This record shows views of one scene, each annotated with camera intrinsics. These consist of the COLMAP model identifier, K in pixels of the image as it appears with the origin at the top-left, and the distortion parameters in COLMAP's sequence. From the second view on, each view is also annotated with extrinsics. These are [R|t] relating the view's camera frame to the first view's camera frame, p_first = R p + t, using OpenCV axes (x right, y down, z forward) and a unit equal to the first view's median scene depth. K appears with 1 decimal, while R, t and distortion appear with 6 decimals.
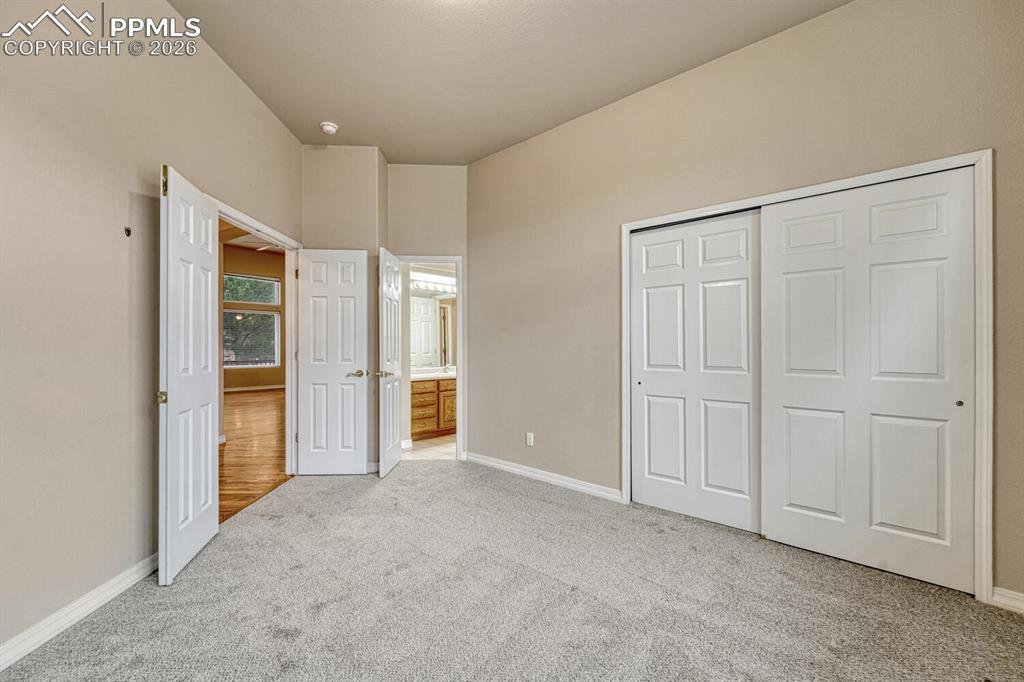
lens RADIAL K [[469.7, 0, 511.5], [0, 469.7, 341.8], [0, 0, 1]] dist [-0.000313, -0.000005]
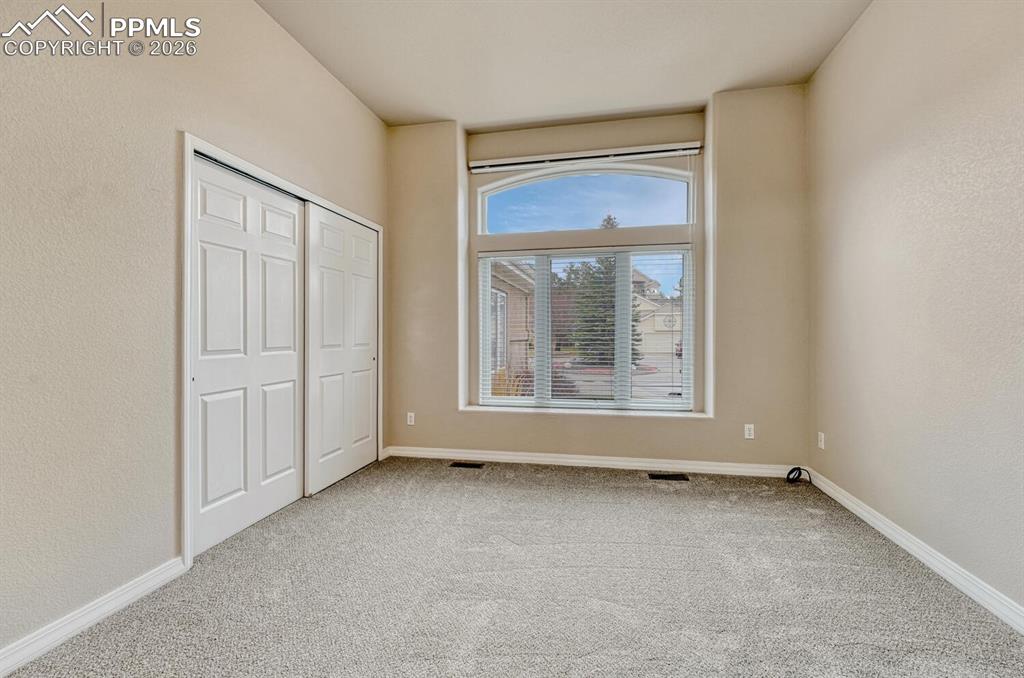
lens RADIAL K [[447.2, 0, 511.6], [0, 447.2, 335.6], [0, 0, 1]] dist [0.000005, 0.000003]
pose [[-0.549823, 0.002260, 0.835278, -0.601064], [0.004097, 0.999992, -0.000009, 0.031673], [-0.835271, 0.003417, -0.549828, 1.135819]]
